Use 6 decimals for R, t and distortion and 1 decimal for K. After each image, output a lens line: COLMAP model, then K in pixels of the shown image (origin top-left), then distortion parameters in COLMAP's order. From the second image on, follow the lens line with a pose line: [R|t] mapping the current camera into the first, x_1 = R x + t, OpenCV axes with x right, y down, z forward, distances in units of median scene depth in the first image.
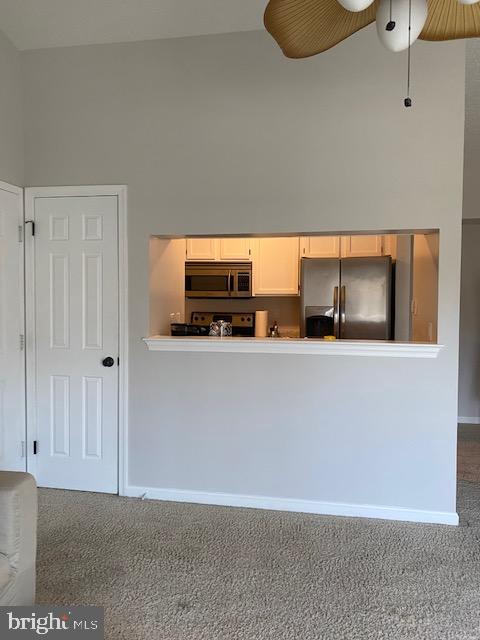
lens RADIAL K [[479.8, 0, 238.0], [0, 479.8, 312.4], [0, 0, 1]] dist [0.018433, -0.039199]
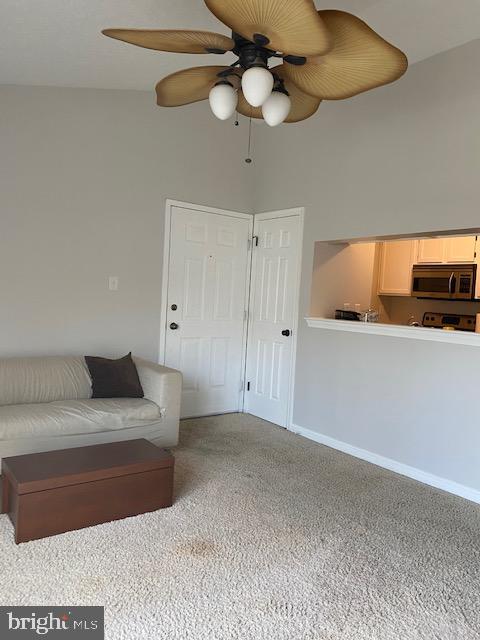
lens RADIAL K [[482.5, 0, 240.0], [0, 482.5, 320.0], [0, 0, 1]] dist [0.054807, -0.009927]
pose [[0.724682, 0.071229, -0.685392, 0.588675], [-0.079191, 0.996662, 0.019847, 0.046280], [0.684518, 0.039894, 0.727904, -0.129383]]
